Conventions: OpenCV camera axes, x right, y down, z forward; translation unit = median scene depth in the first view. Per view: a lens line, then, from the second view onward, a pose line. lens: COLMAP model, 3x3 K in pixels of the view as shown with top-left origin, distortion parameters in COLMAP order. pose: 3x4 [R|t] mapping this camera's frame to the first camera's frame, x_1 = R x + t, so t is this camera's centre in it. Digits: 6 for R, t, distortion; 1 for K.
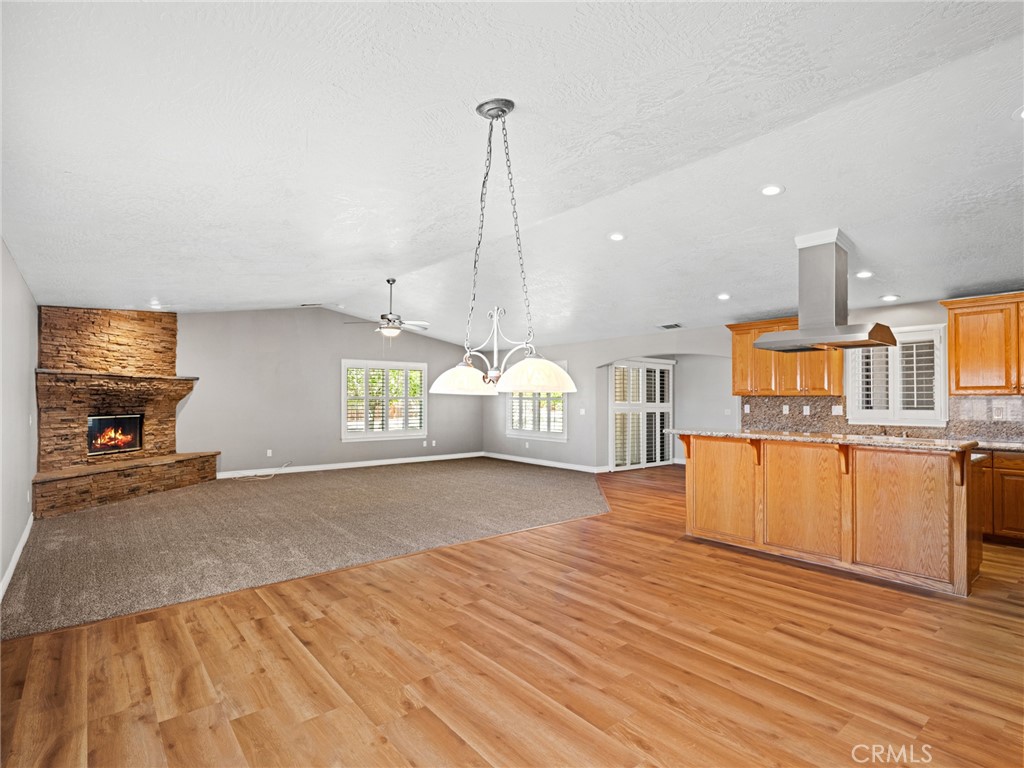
lens RADIAL K [[523.5, 0, 512.0], [0, 523.5, 384.0], [0, 0, 1]] dist [-0.050638, 0.014175]
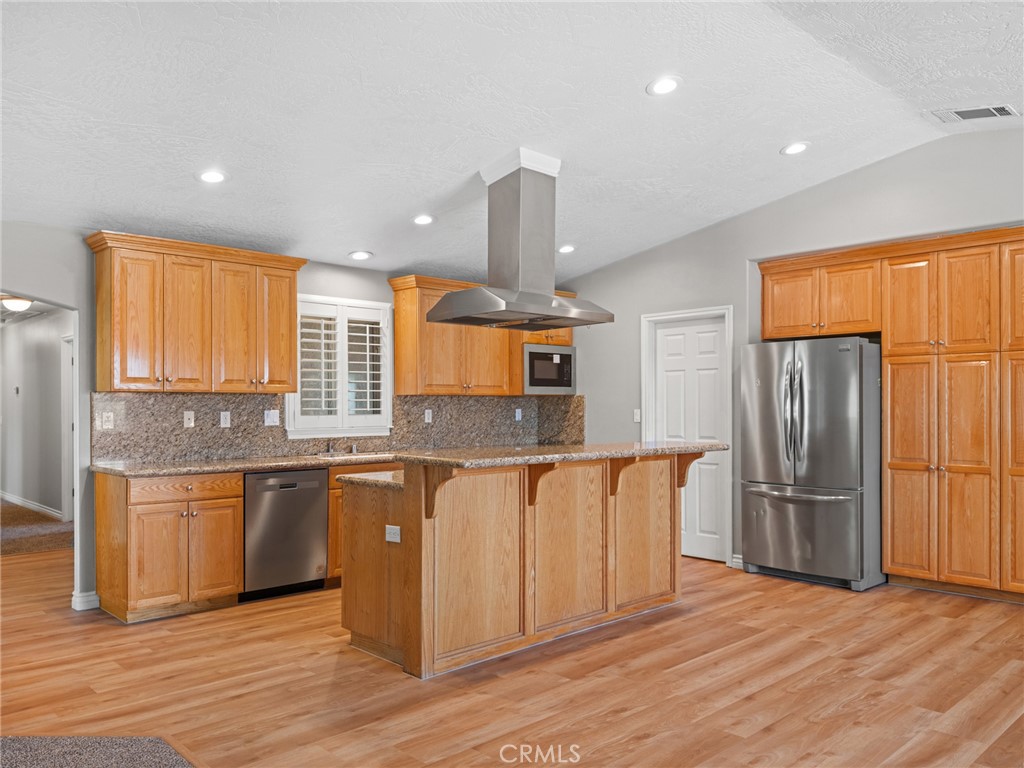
lens RADIAL K [[779.6, 0, 512.0], [0, 779.6, 384.0], [0, 0, 1]] dist [-0.001206, -0.009684]
pose [[-0.079293, 0.024660, 0.996546, -0.355361], [-0.024483, 0.999344, -0.026677, 0.032757], [-0.996551, -0.026514, -0.078637, 0.896935]]
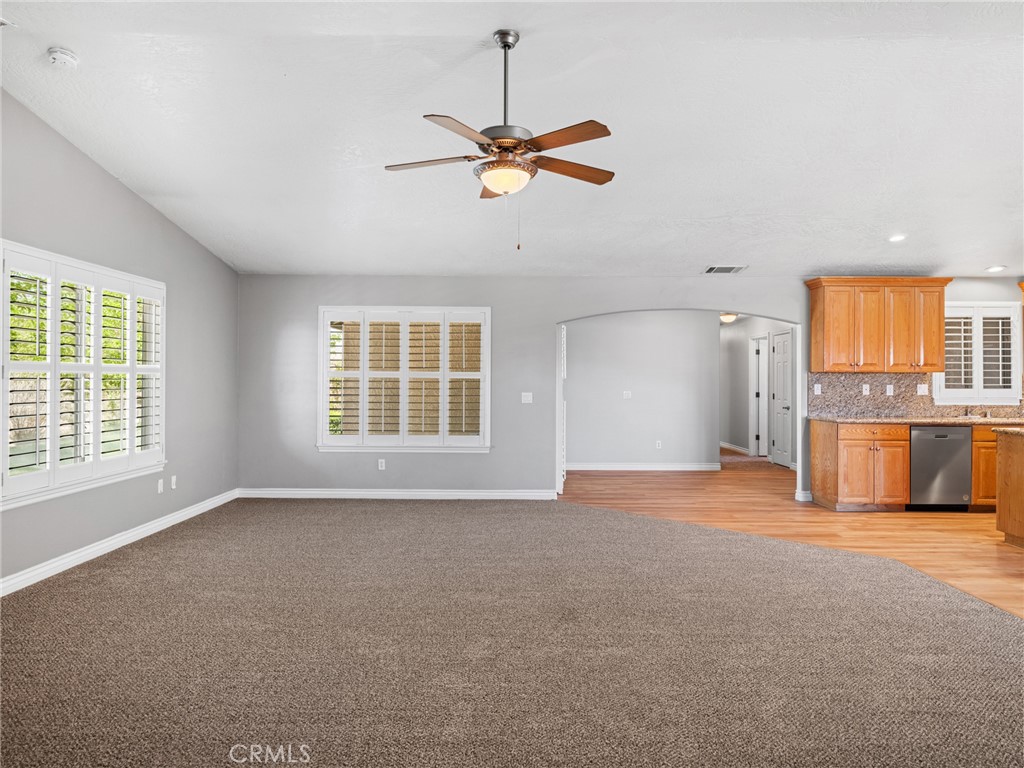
lens RADIAL K [[663.5, 0, 513.9], [0, 663.5, 377.6], [0, 0, 1]] dist [-0.005071, -0.003409]
pose [[0.628219, 0.004787, 0.778022, -0.778710], [-0.024050, 0.999623, 0.013269, 0.036876], [-0.777665, -0.027048, 0.628097, 0.946419]]
